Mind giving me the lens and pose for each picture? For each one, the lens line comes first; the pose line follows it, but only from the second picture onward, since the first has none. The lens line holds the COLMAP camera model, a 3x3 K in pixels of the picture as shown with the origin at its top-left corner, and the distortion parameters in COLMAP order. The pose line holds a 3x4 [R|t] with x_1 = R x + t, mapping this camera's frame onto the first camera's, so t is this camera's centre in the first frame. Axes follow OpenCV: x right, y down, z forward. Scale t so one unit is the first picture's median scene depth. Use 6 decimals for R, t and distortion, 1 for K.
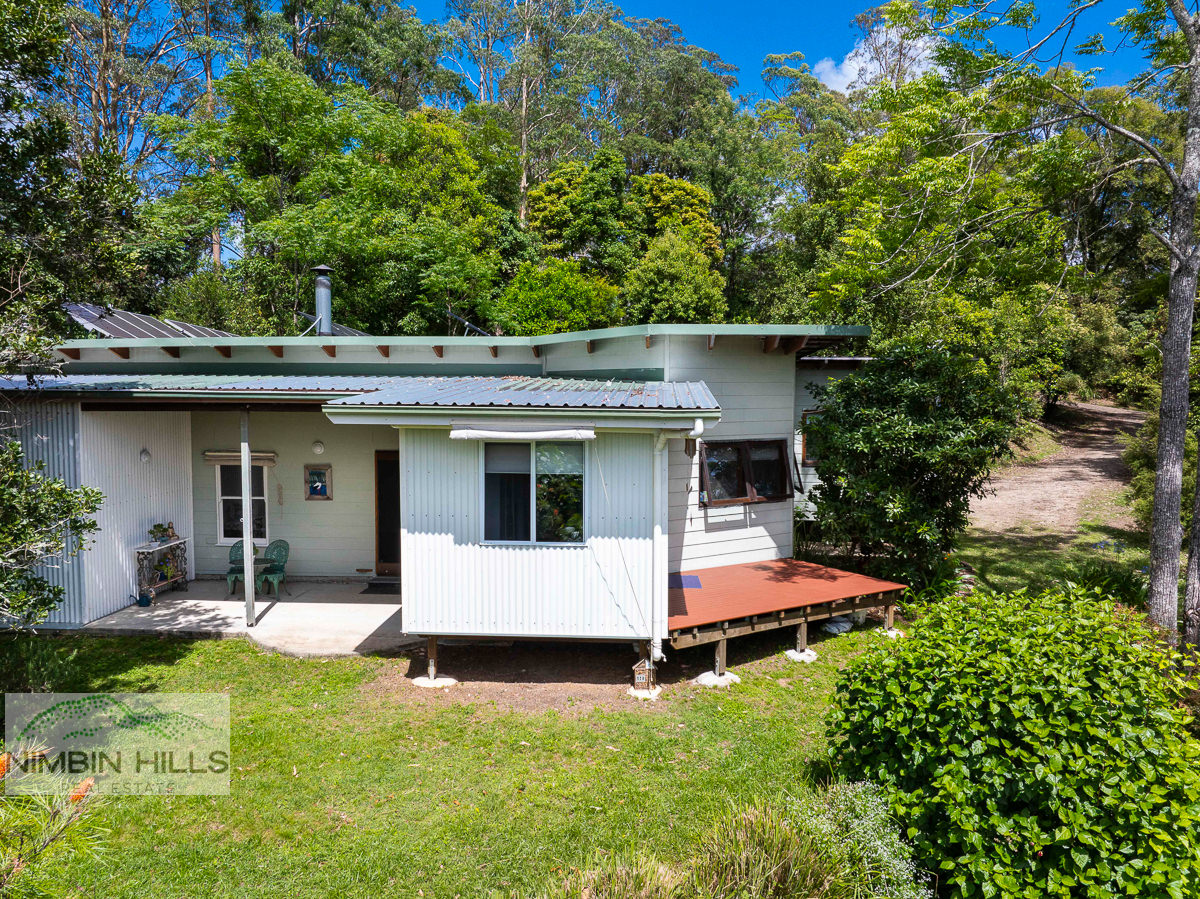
lens RADIAL K [[843.1, 0, 600.0], [0, 843.1, 449.5], [0, 0, 1]] dist [-0.040187, -0.005485]
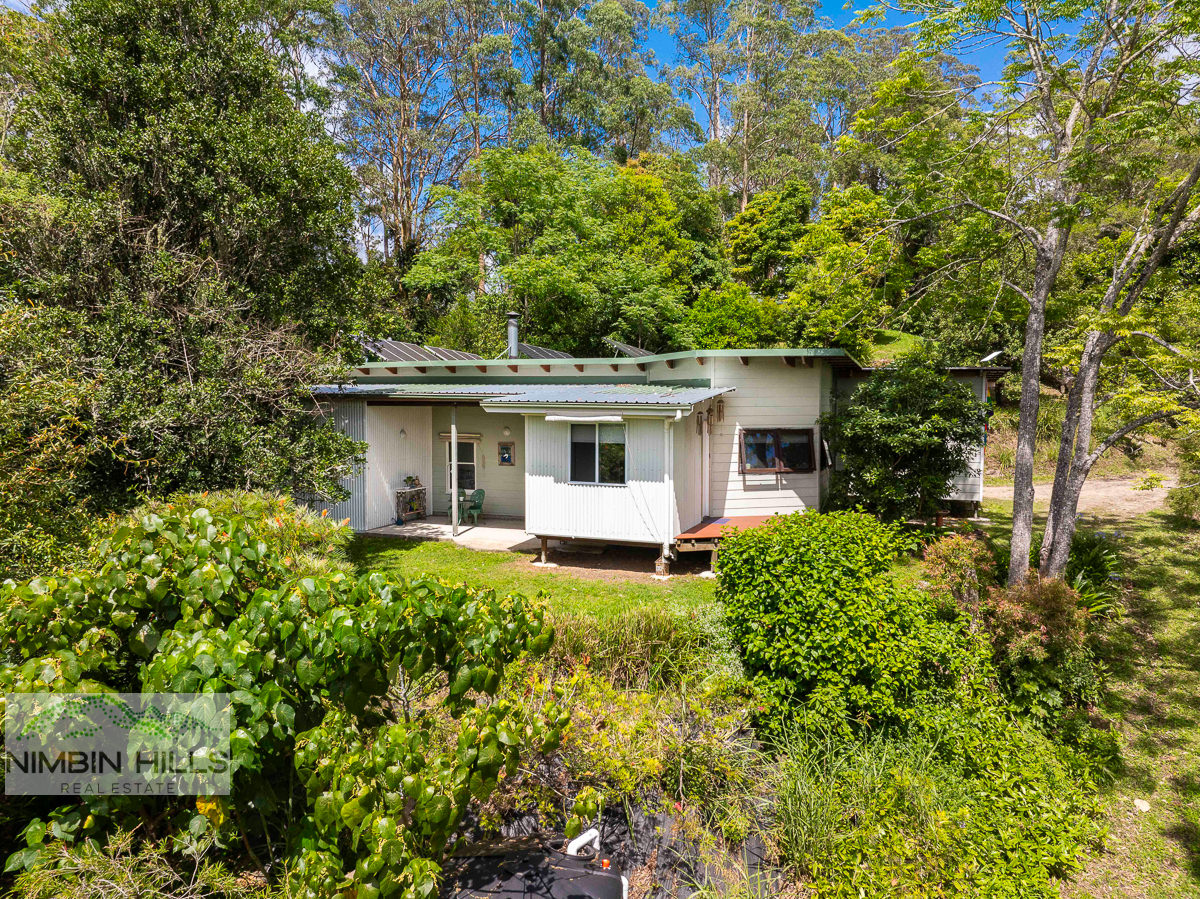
lens RADIAL K [[843.1, 0, 600.0], [0, 843.1, 449.5], [0, 0, 1]] dist [-0.040187, -0.005485]
pose [[0.951844, 0.018081, -0.306048, 0.327405], [-0.019494, 0.999809, -0.001562, 0.033207], [0.305962, 0.007453, 0.952015, -0.452932]]
